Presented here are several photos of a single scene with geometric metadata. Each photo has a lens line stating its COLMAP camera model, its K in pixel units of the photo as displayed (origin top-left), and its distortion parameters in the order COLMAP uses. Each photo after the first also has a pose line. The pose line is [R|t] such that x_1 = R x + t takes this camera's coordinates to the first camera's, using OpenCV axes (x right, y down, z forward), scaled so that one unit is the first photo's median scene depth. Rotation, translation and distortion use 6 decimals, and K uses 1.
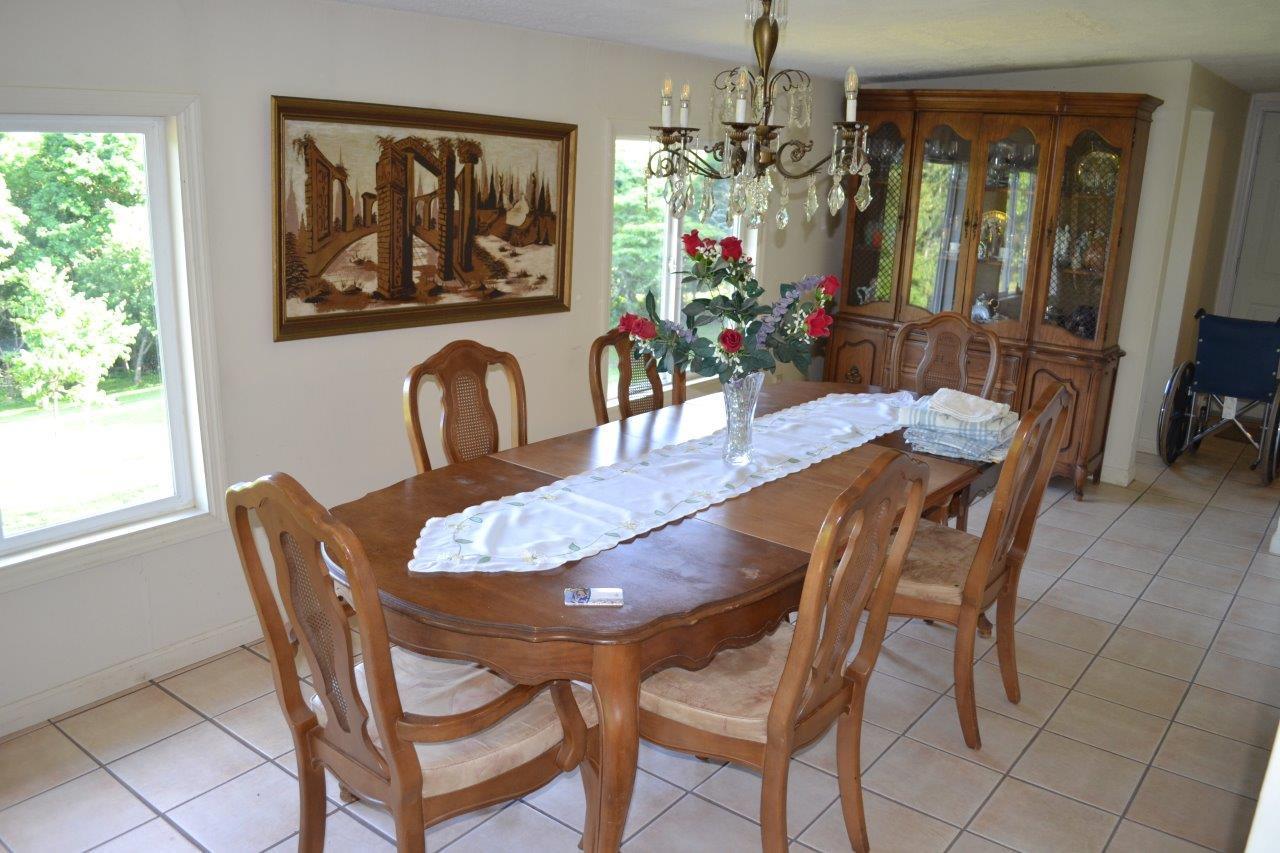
lens RADIAL K [[1019.0, 0, 647.7], [0, 1019.0, 428.3], [0, 0, 1]] dist [-0.079222, 0.010530]
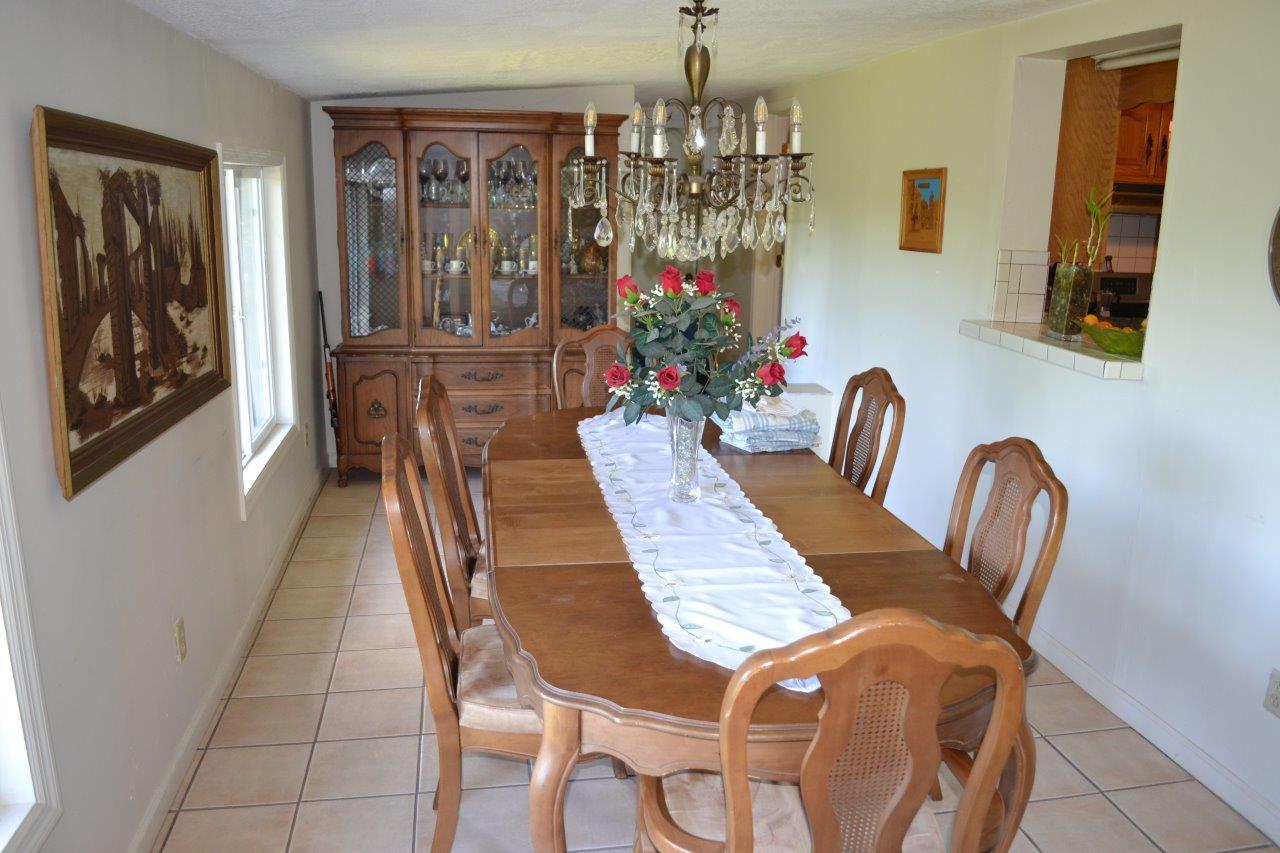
lens RADIAL K [[1019.0, 0, 642.5], [0, 1019.0, 429.0], [0, 0, 1]] dist [-0.079222, 0.010530]
pose [[0.675355, -0.193689, 0.711604, -0.492489], [0.200170, 0.976817, 0.075903, -0.091630], [-0.709808, 0.091180, 0.698469, 0.274611]]
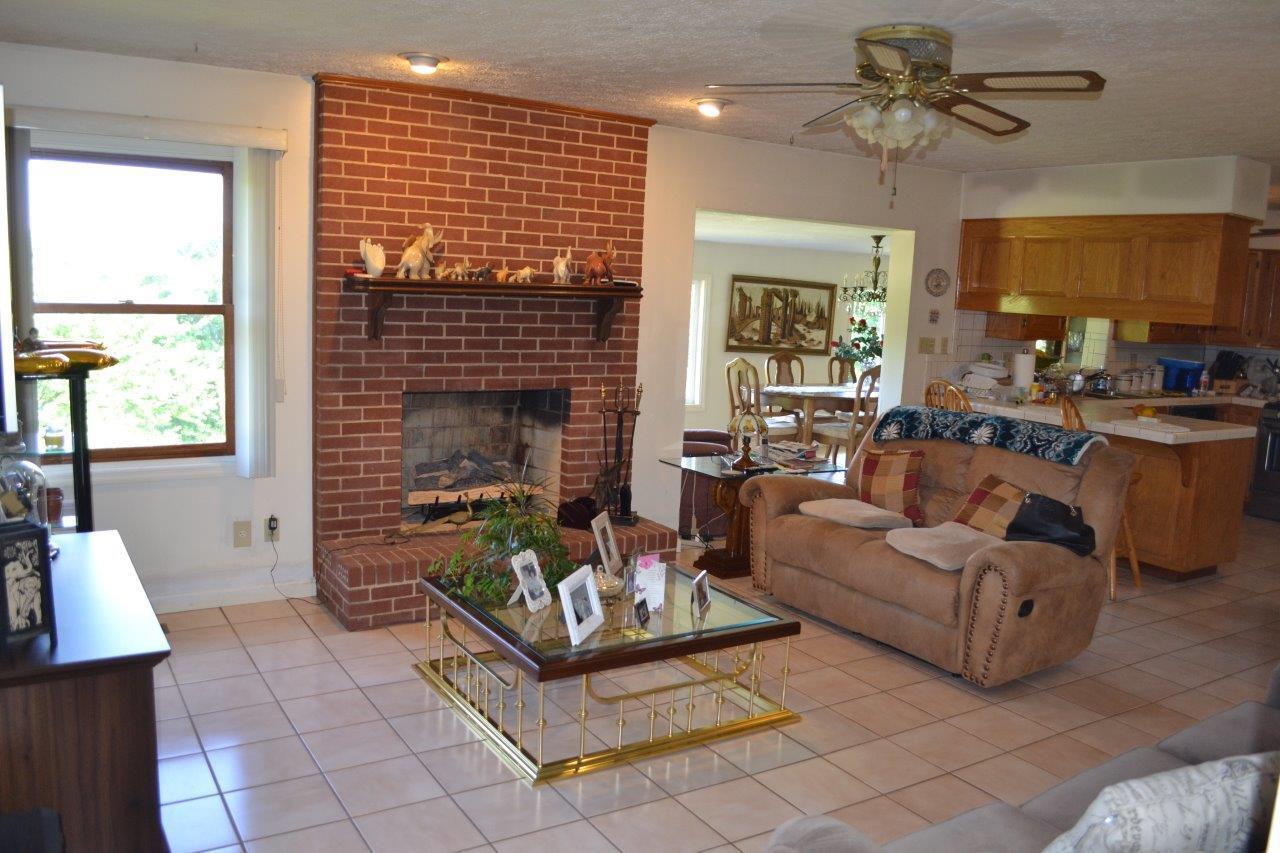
lens RADIAL K [[1019.0, 0, 635.7], [0, 1019.0, 435.1], [0, 0, 1]] dist [-0.079222, 0.010530]
pose [[0.936018, 0.057790, -0.347175, 0.418069], [-0.104094, 0.987753, -0.116228, 0.493345], [0.336206, 0.144931, 0.930570, -1.732989]]
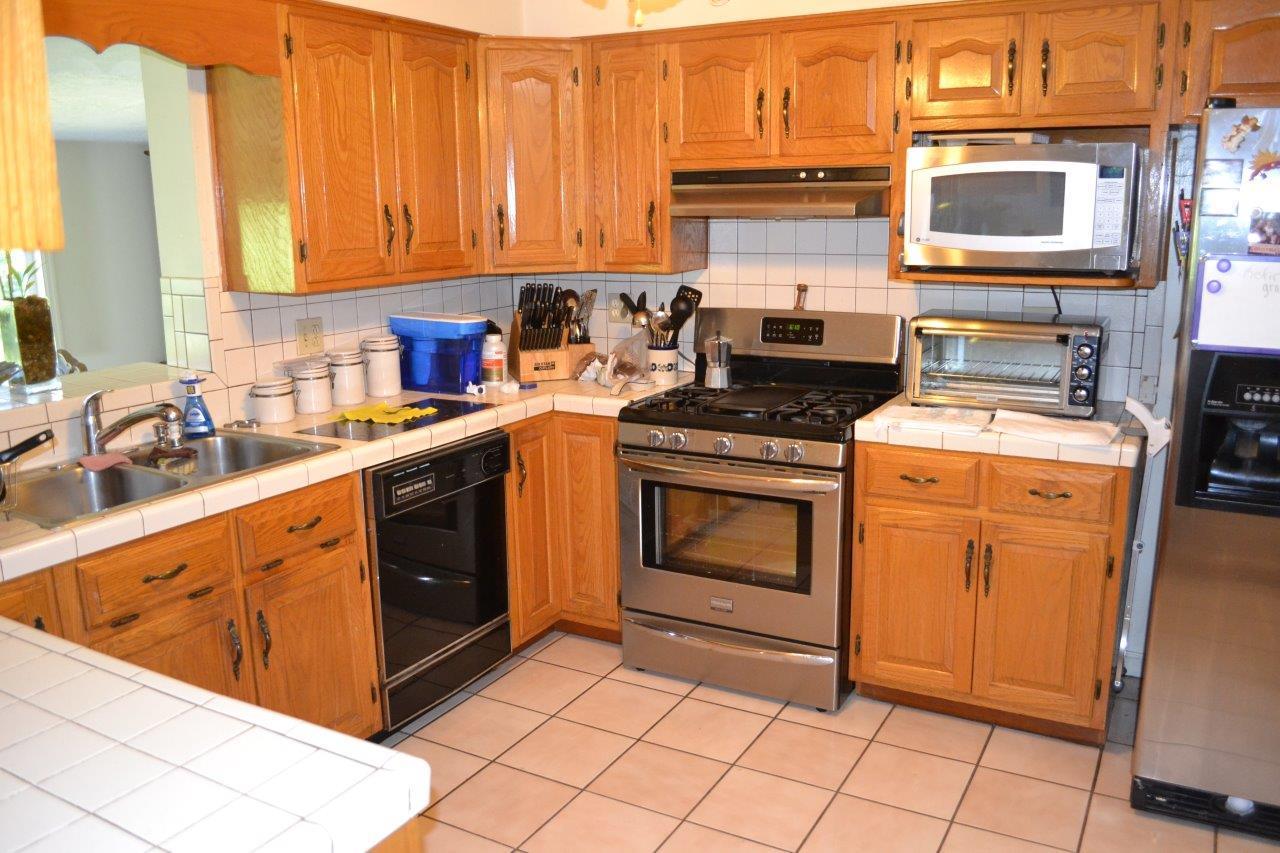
lens RADIAL K [[1019.0, 0, 640.2], [0, 1019.0, 425.0], [0, 0, 1]] dist [-0.079222, 0.010530]
pose [[0.988910, -0.082985, 0.123166, 0.862332], [0.089285, 0.994918, -0.046535, 0.083147], [-0.118678, 0.057015, 0.991294, -0.156705]]
